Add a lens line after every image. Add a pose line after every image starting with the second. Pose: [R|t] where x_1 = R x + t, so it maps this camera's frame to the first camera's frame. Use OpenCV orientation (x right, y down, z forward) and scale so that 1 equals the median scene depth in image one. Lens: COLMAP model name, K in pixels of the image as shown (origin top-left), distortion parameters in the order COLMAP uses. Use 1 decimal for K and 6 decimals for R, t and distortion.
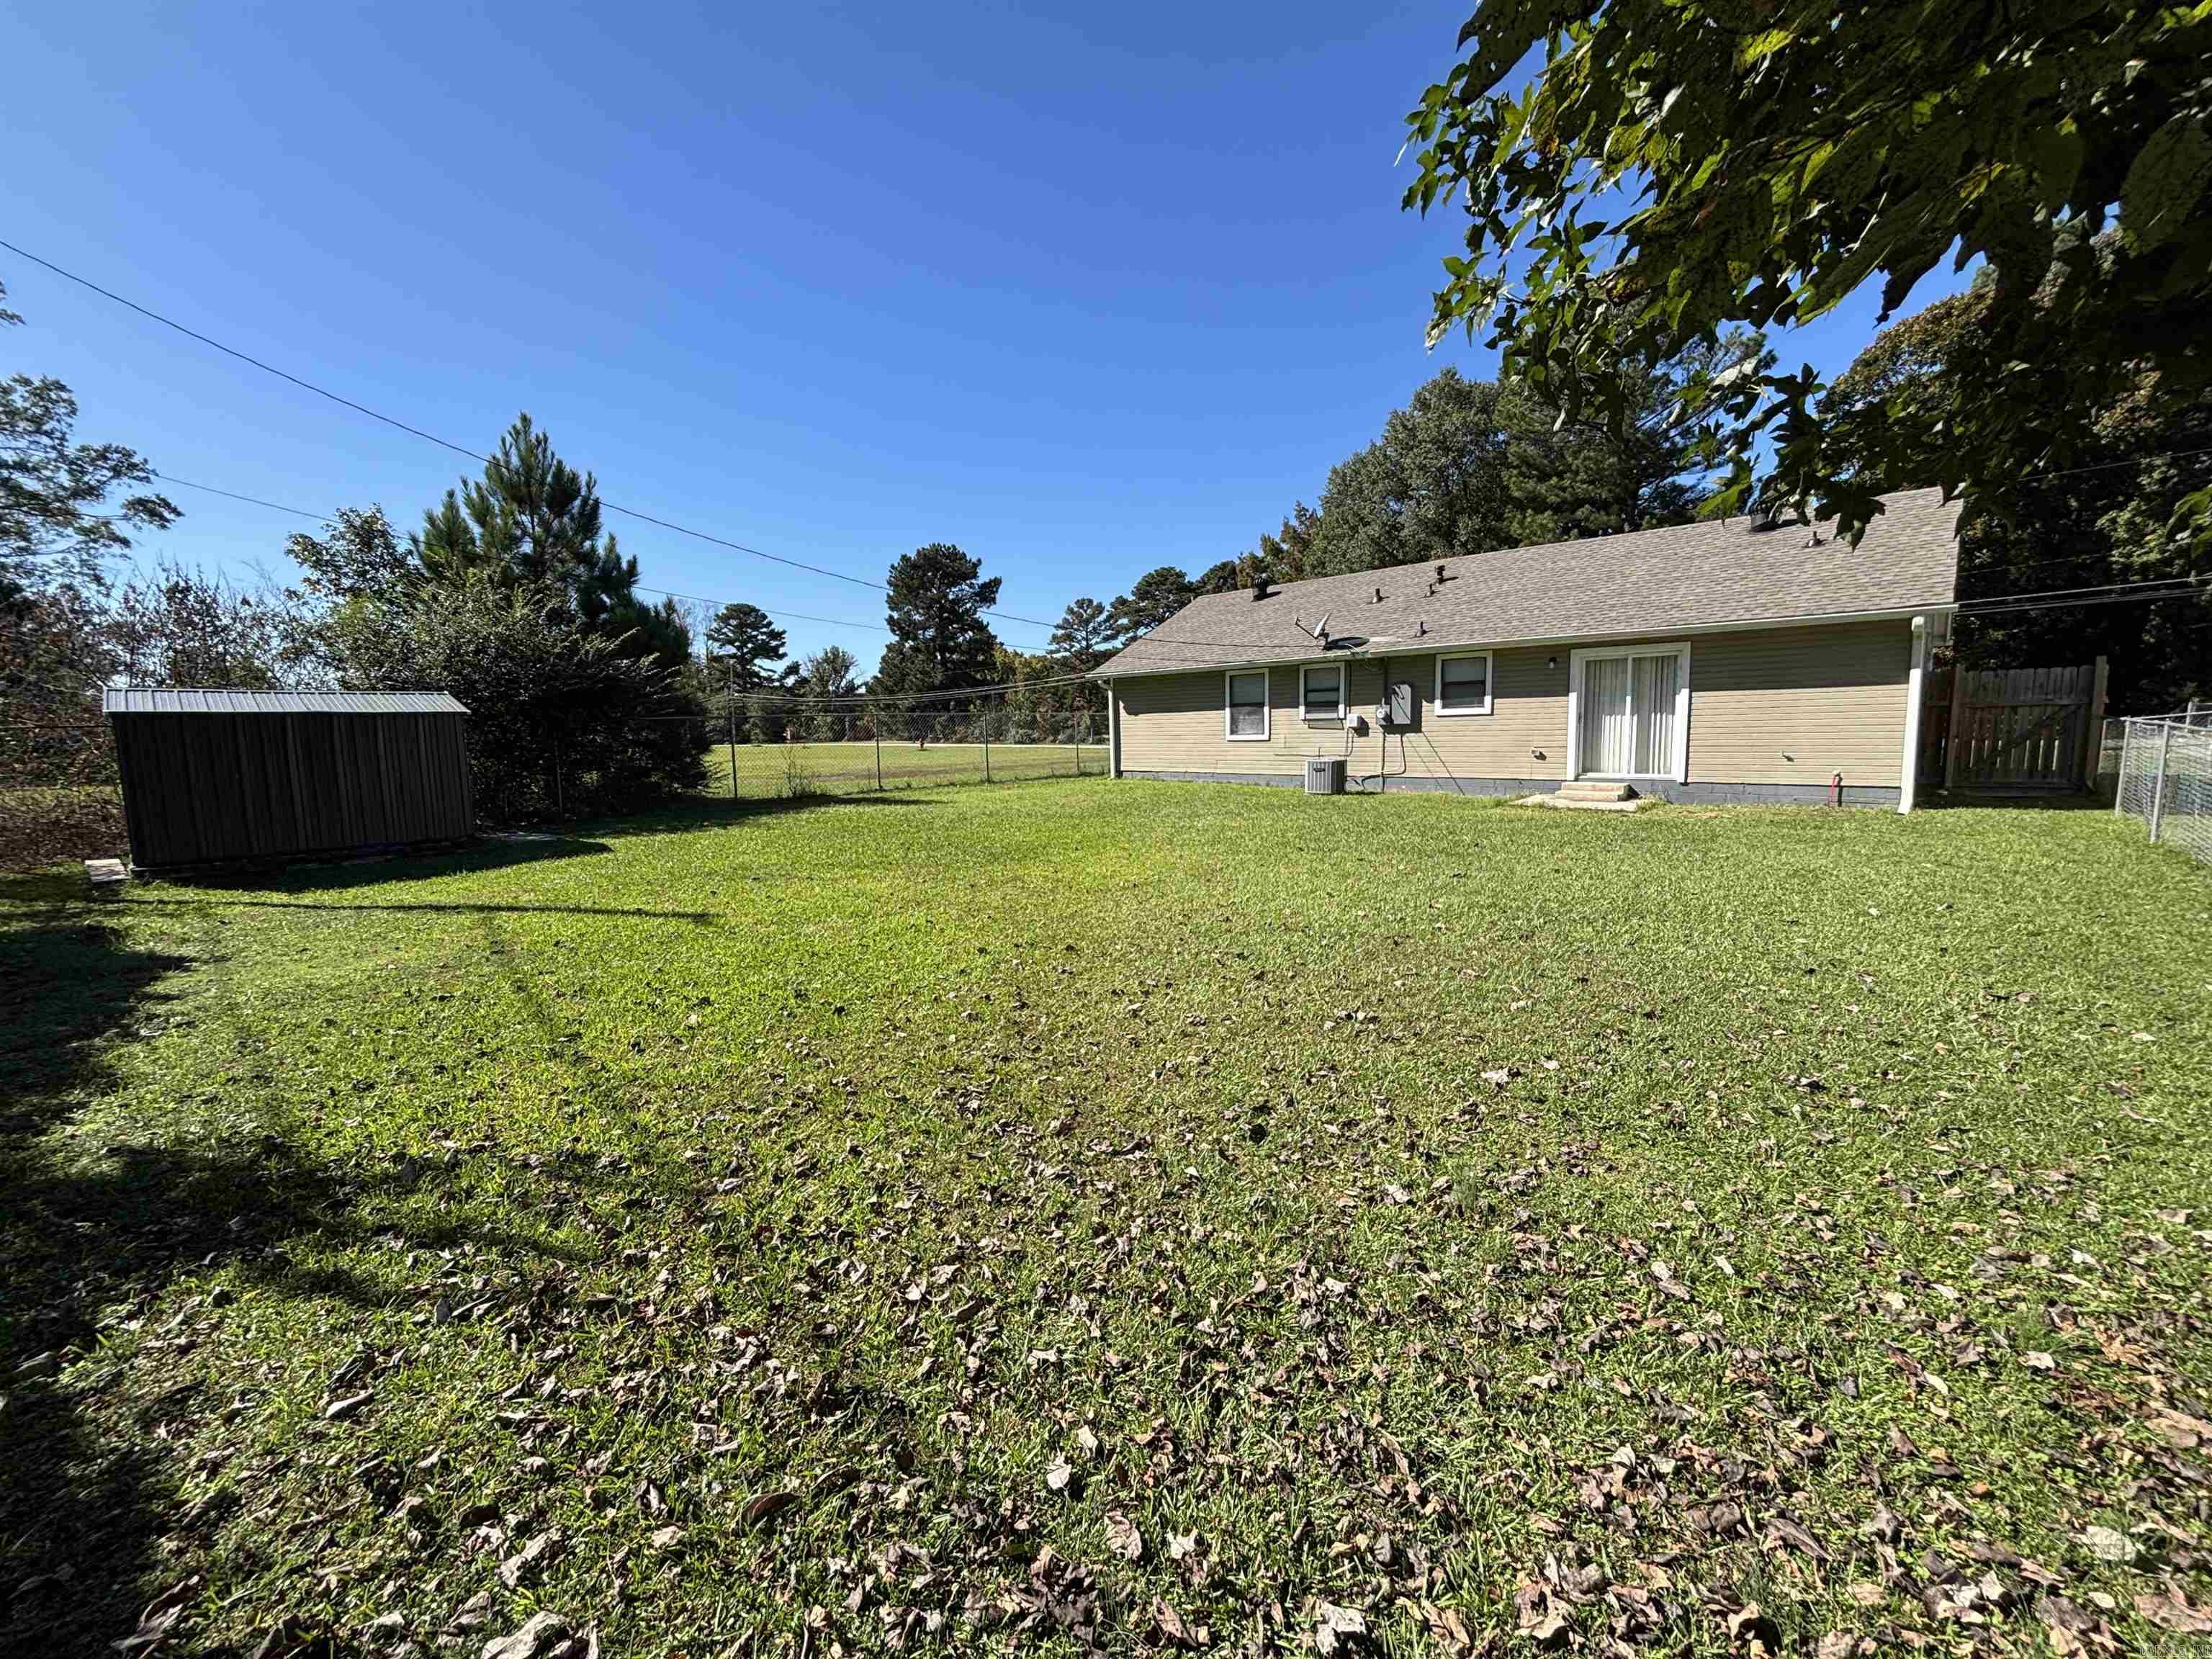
lens RADIAL K [[887.5, 0, 1100.4], [0, 887.5, 829.2], [0, 0, 1]] dist [-0.000580, -0.002886]
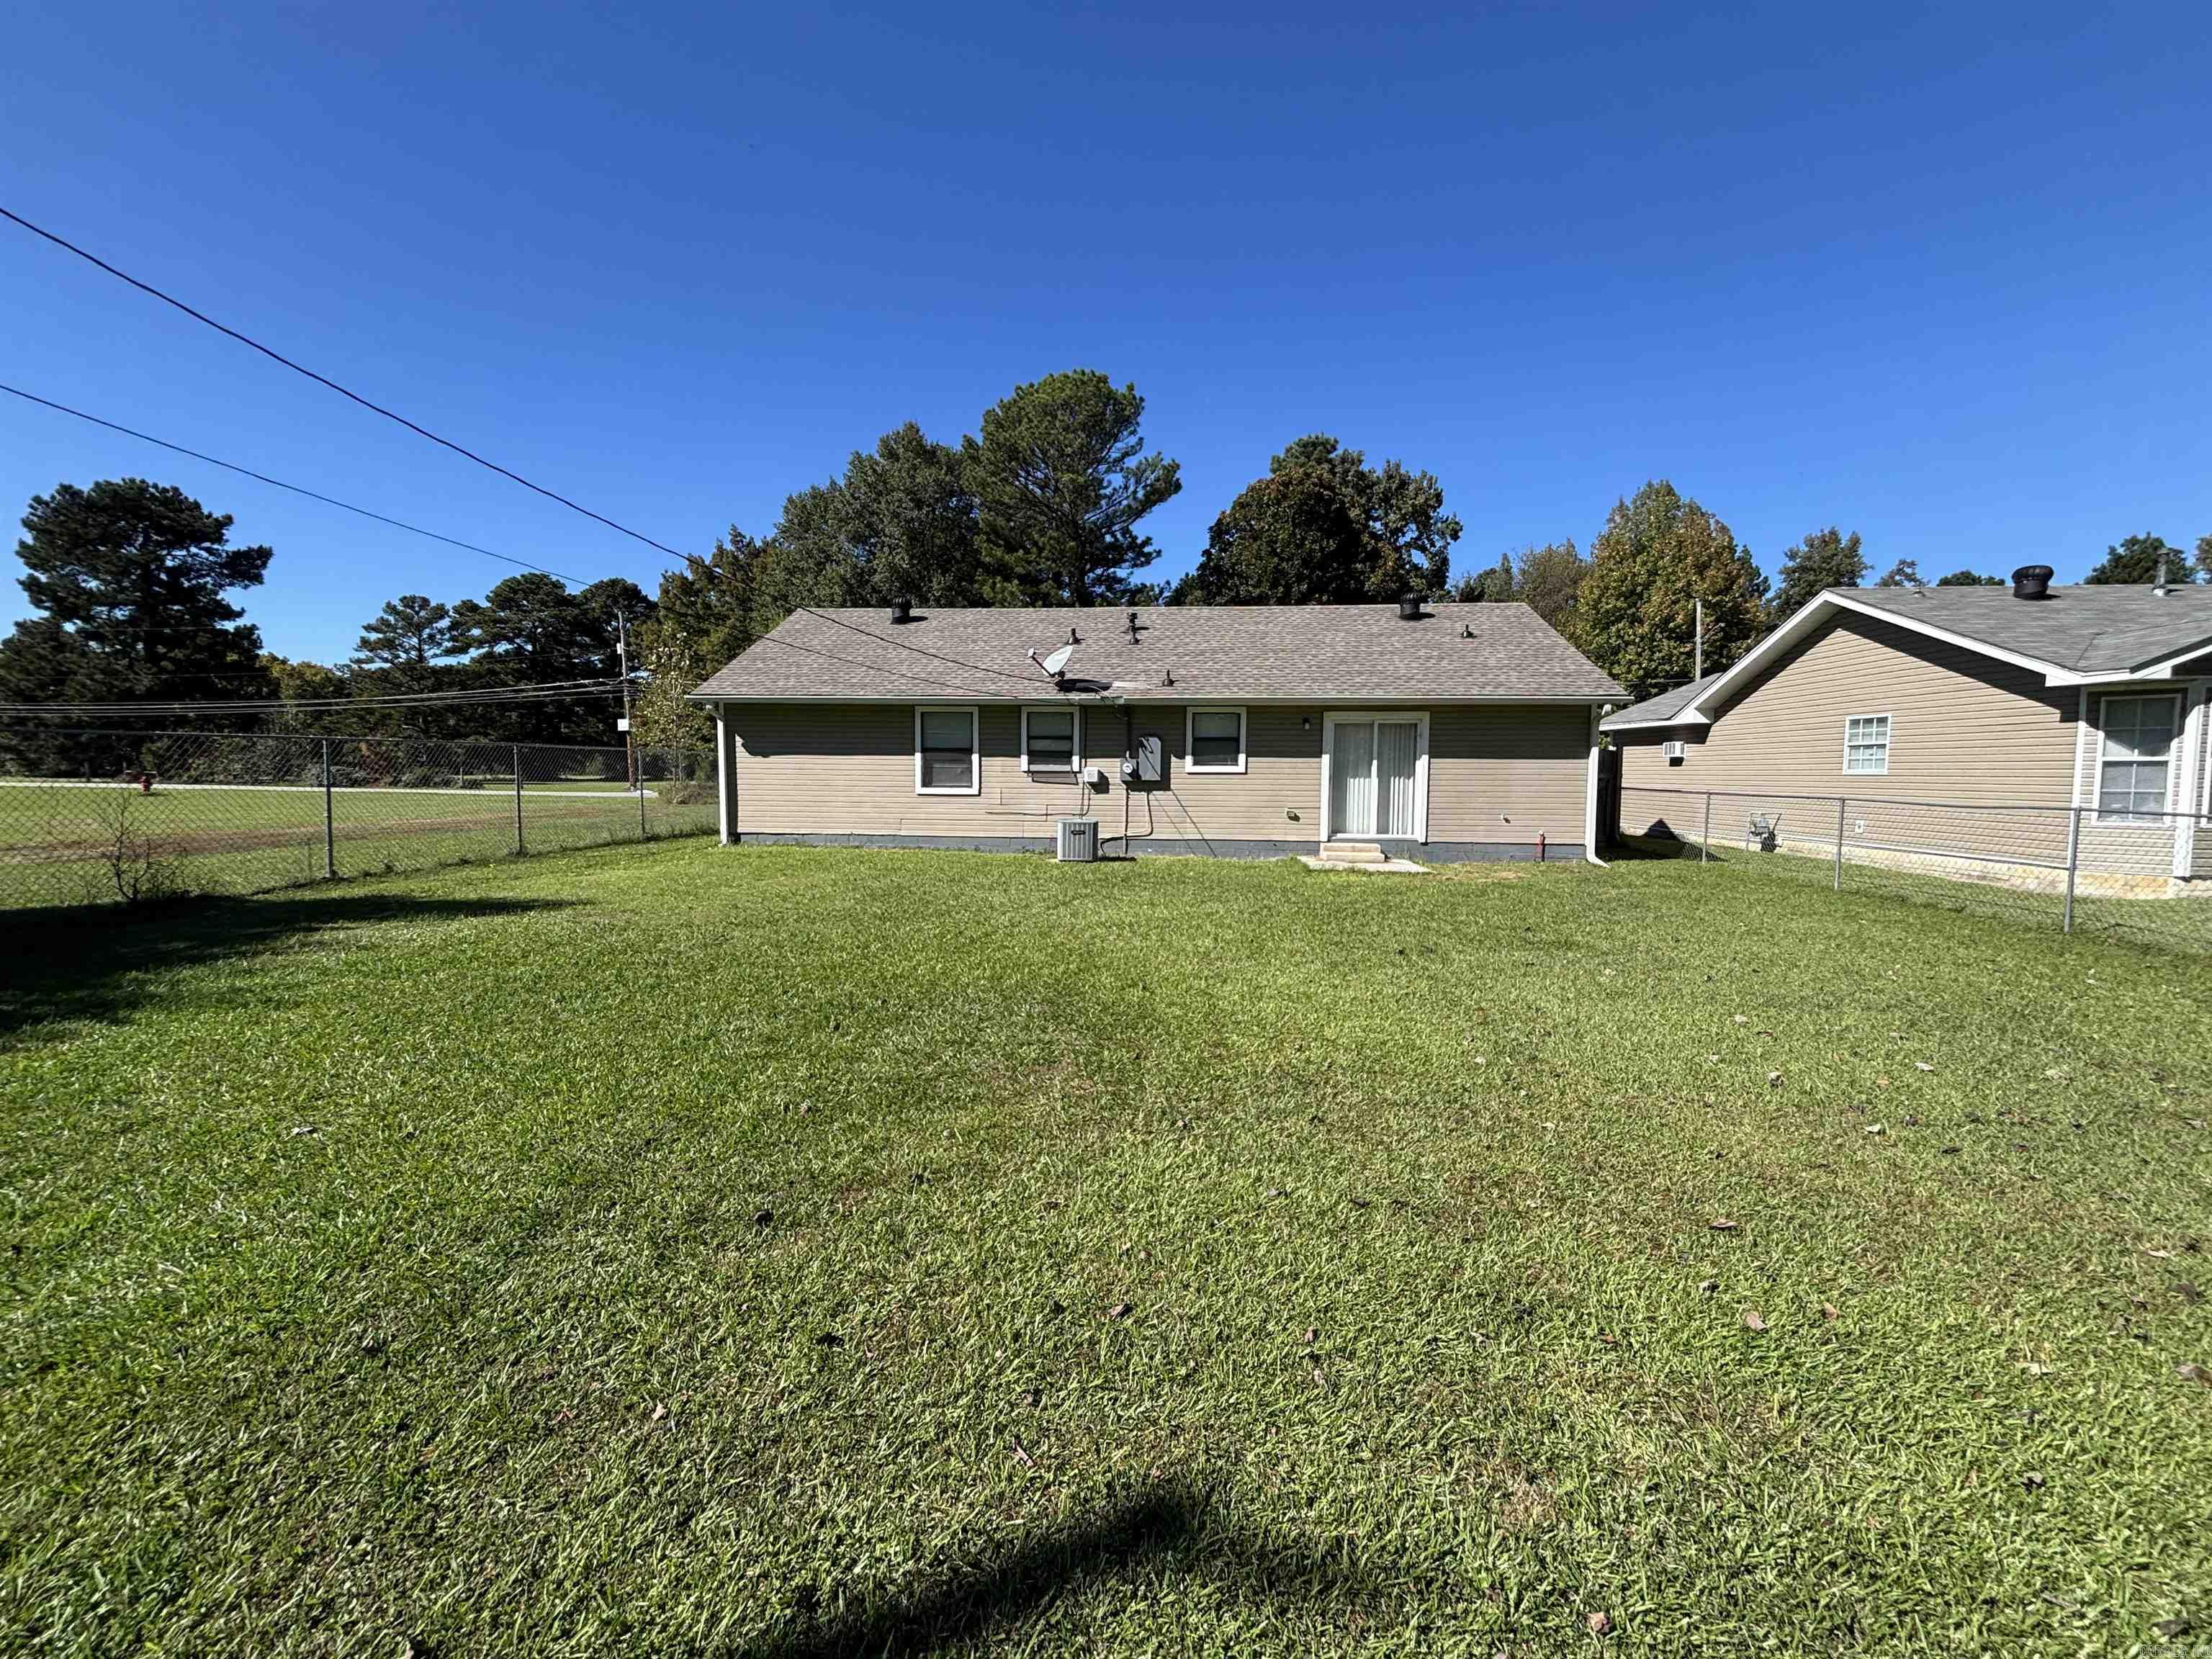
lens RADIAL K [[887.5, 0, 1100.4], [0, 887.5, 829.2], [0, 0, 1]] dist [-0.000580, -0.002886]
pose [[0.774556, -0.012365, 0.632384, -0.240074], [0.046009, 0.998262, -0.036834, -0.035091], [-0.630830, 0.057625, 0.773779, 0.308401]]
